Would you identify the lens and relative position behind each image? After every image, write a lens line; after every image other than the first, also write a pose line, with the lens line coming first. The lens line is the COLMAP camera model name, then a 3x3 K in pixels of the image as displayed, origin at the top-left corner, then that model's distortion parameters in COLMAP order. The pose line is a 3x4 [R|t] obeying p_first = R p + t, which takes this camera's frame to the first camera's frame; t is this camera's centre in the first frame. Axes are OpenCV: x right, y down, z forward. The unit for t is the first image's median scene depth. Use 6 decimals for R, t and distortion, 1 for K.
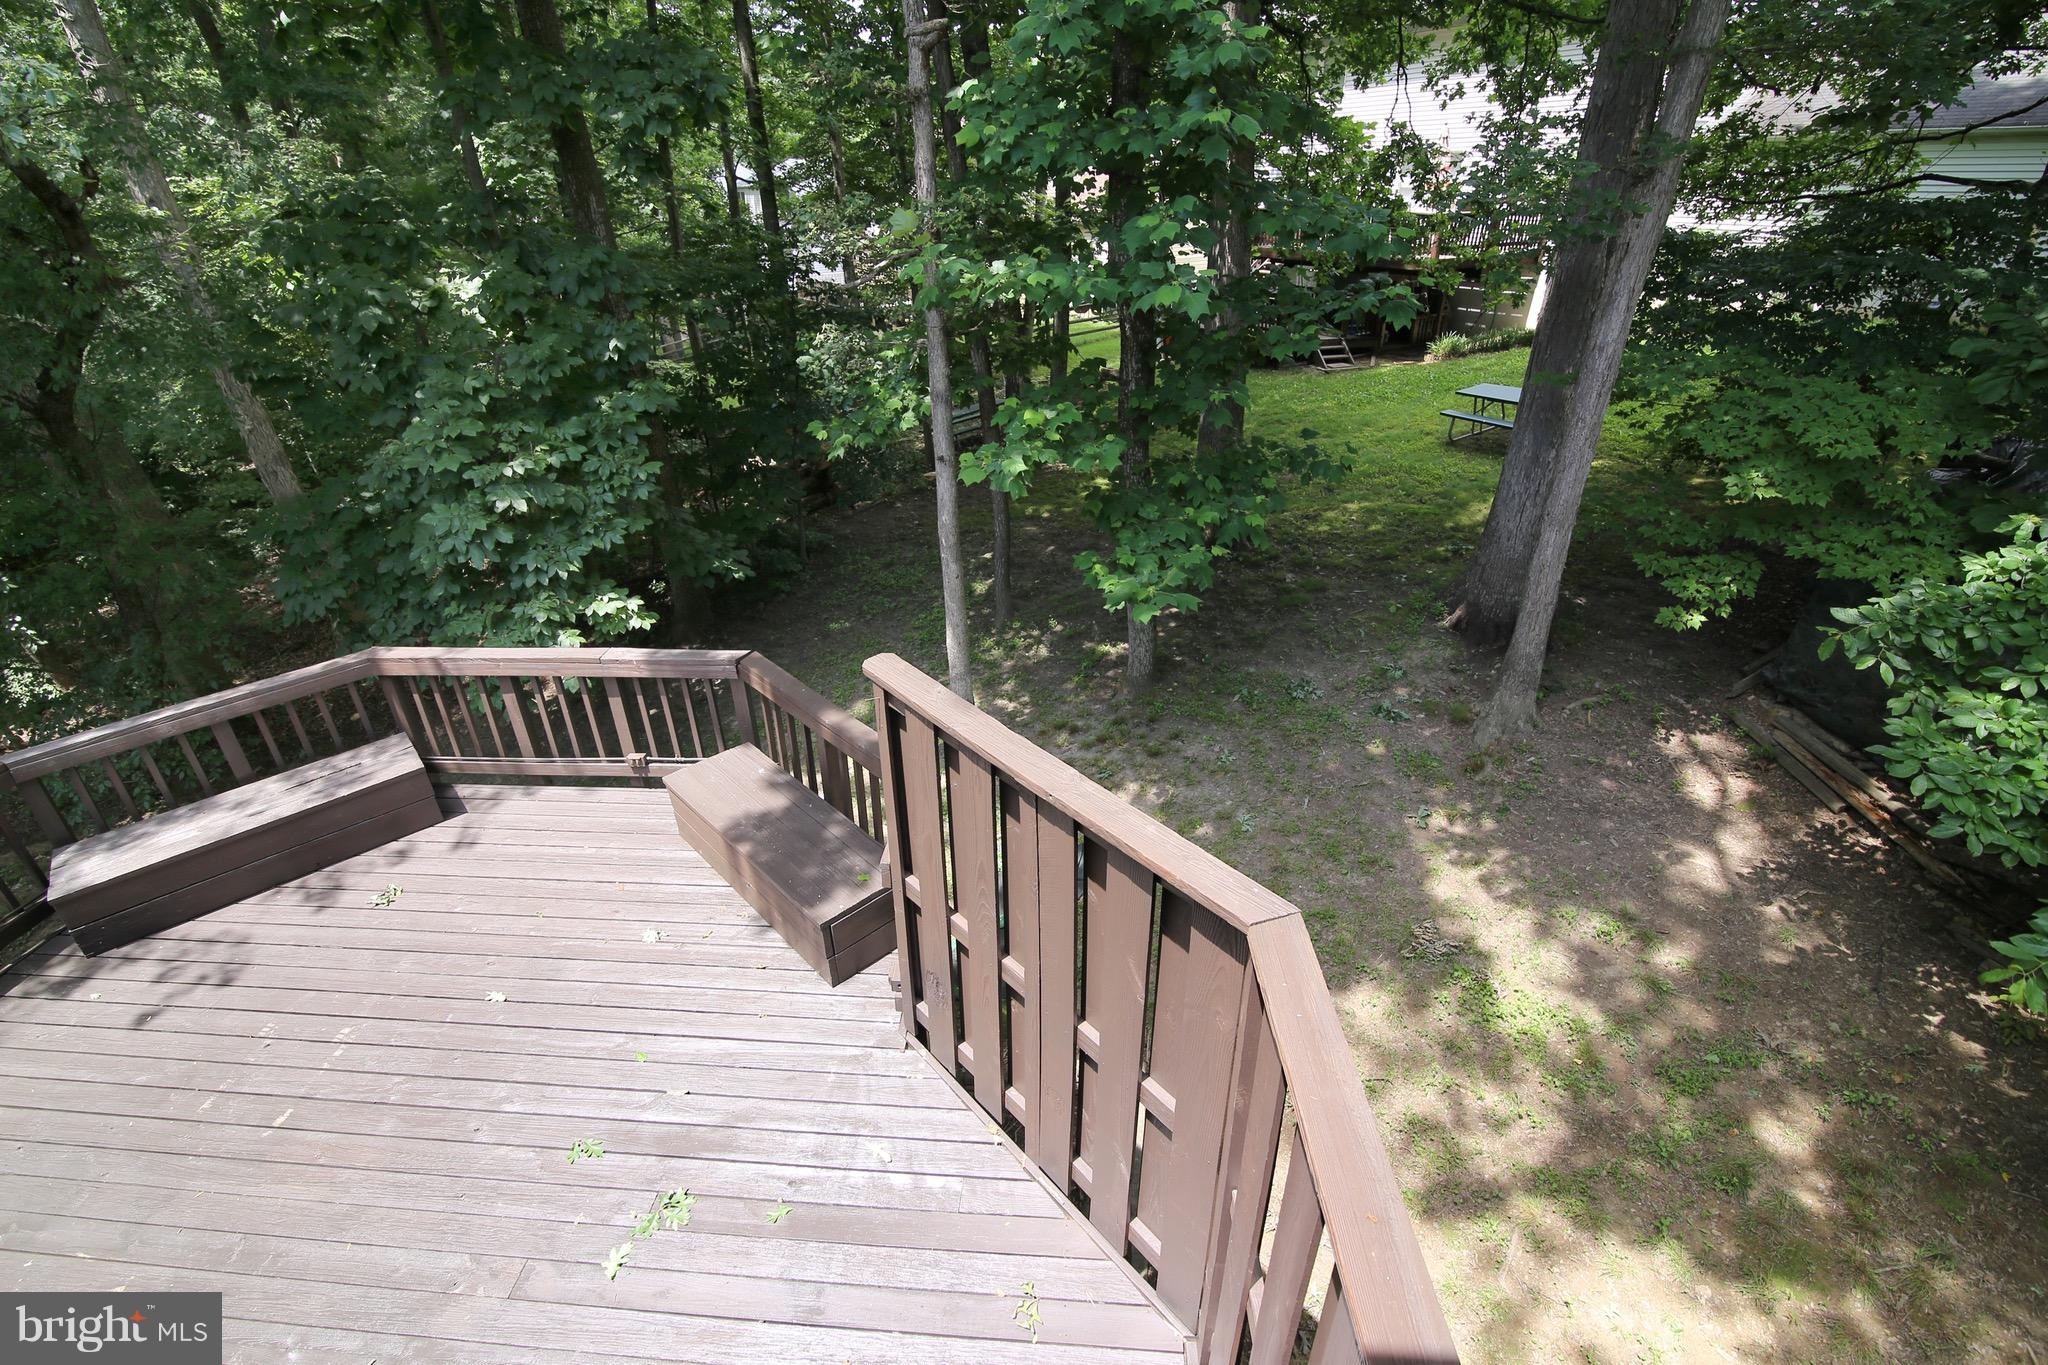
lens RADIAL K [[967.6, 0, 1006.4], [0, 967.6, 694.1], [0, 0, 1]] dist [0.002433, -0.001098]
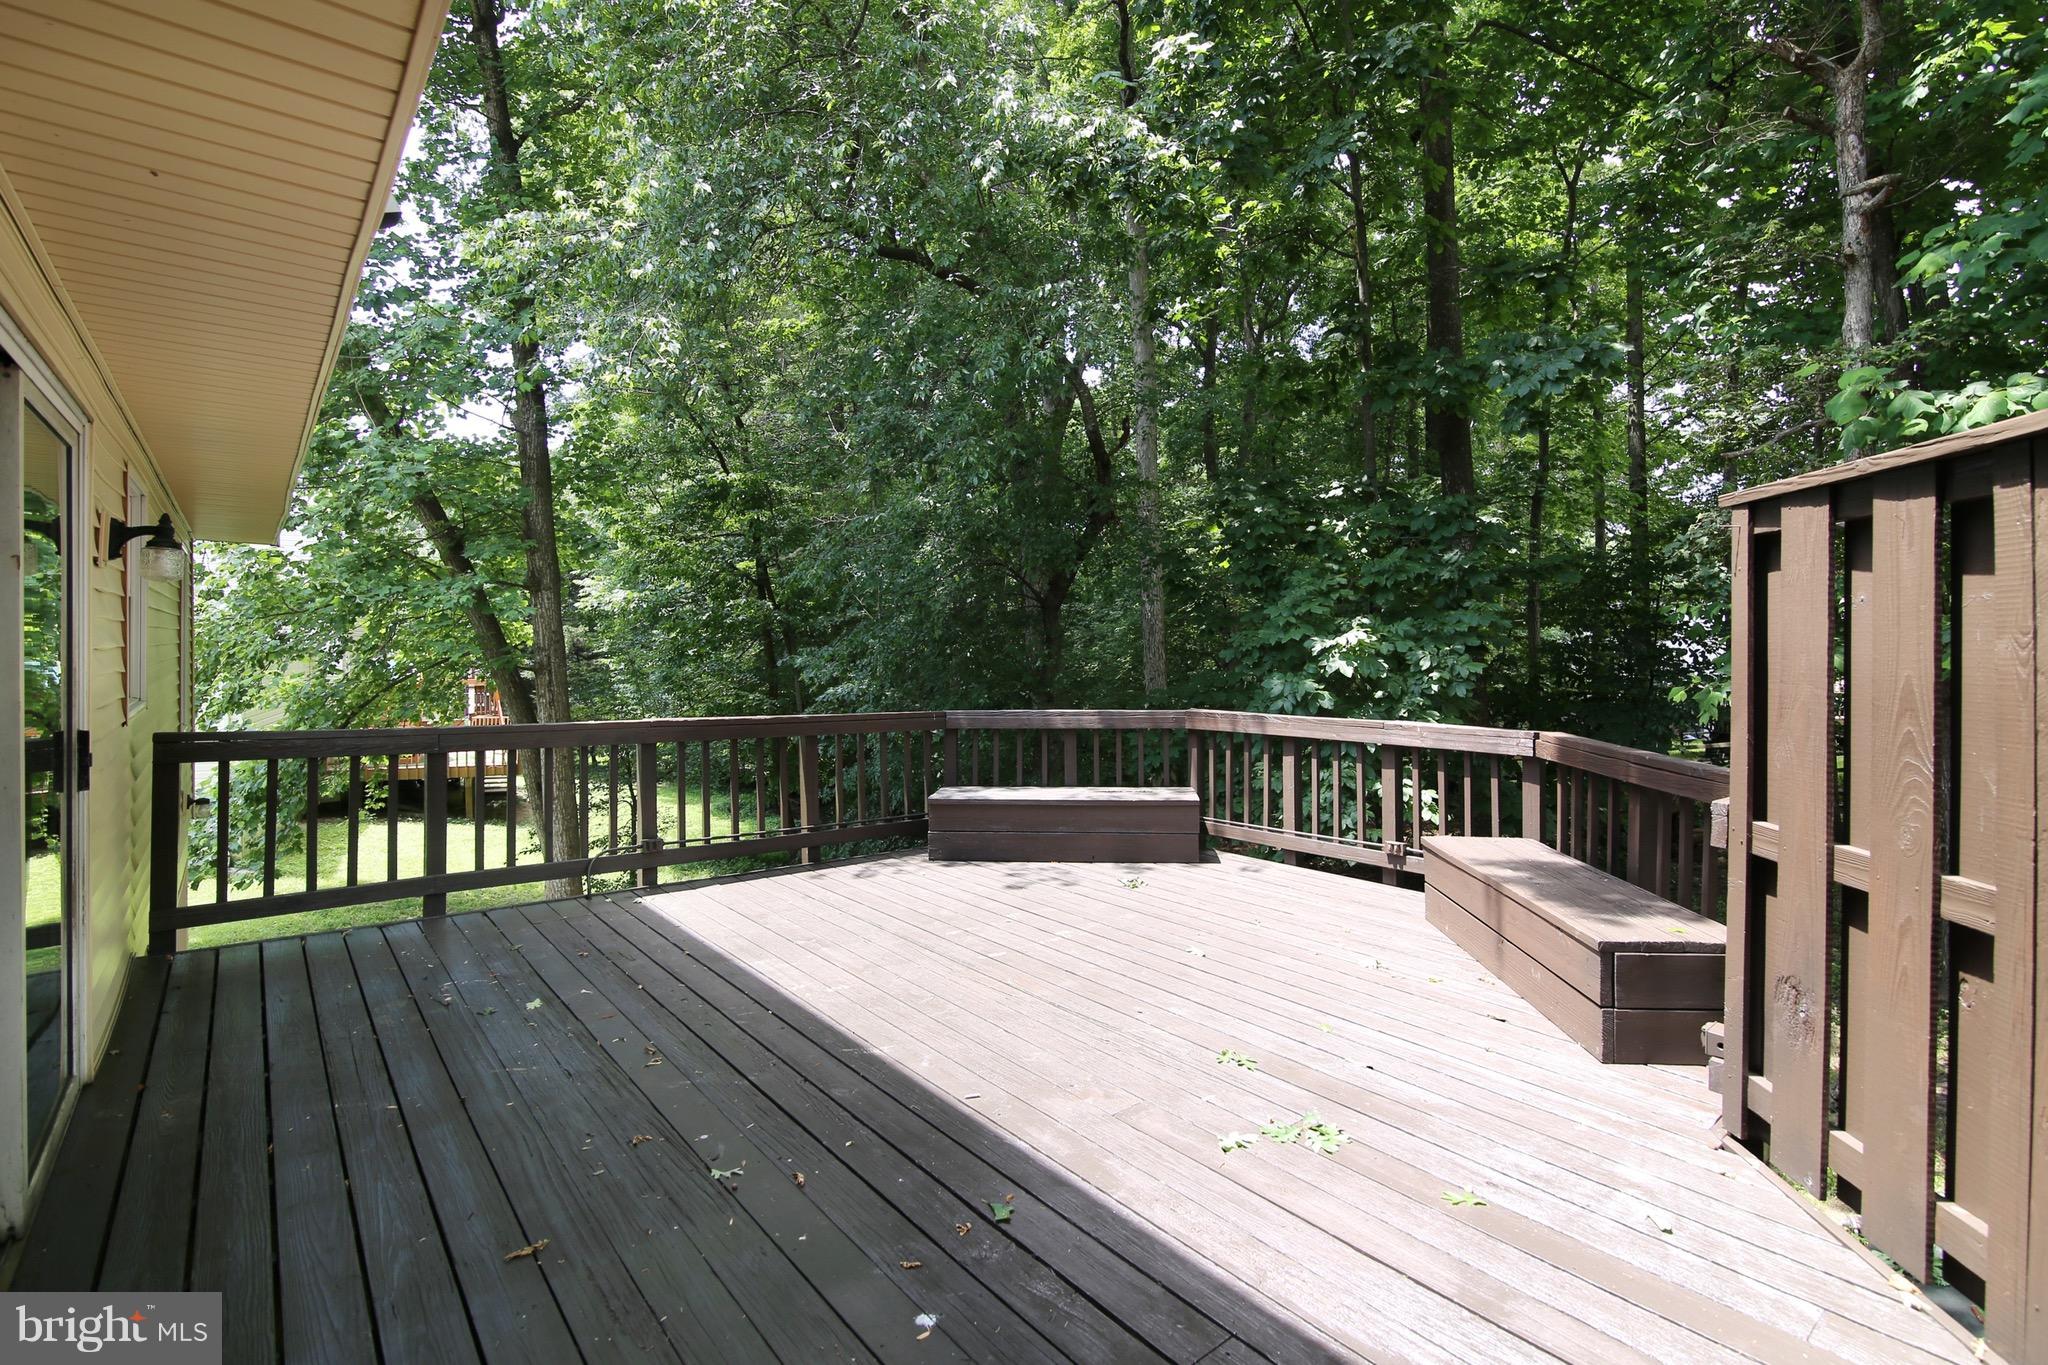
lens RADIAL K [[967.6, 0, 1028.9], [0, 967.6, 669.8], [0, 0, 1]] dist [0.002433, -0.001098]
pose [[0.710186, 0.019016, -0.703757, 0.009254], [-0.363338, 0.866119, -0.343254, 0.364875], [0.603010, 0.499476, 0.622015, 0.147604]]
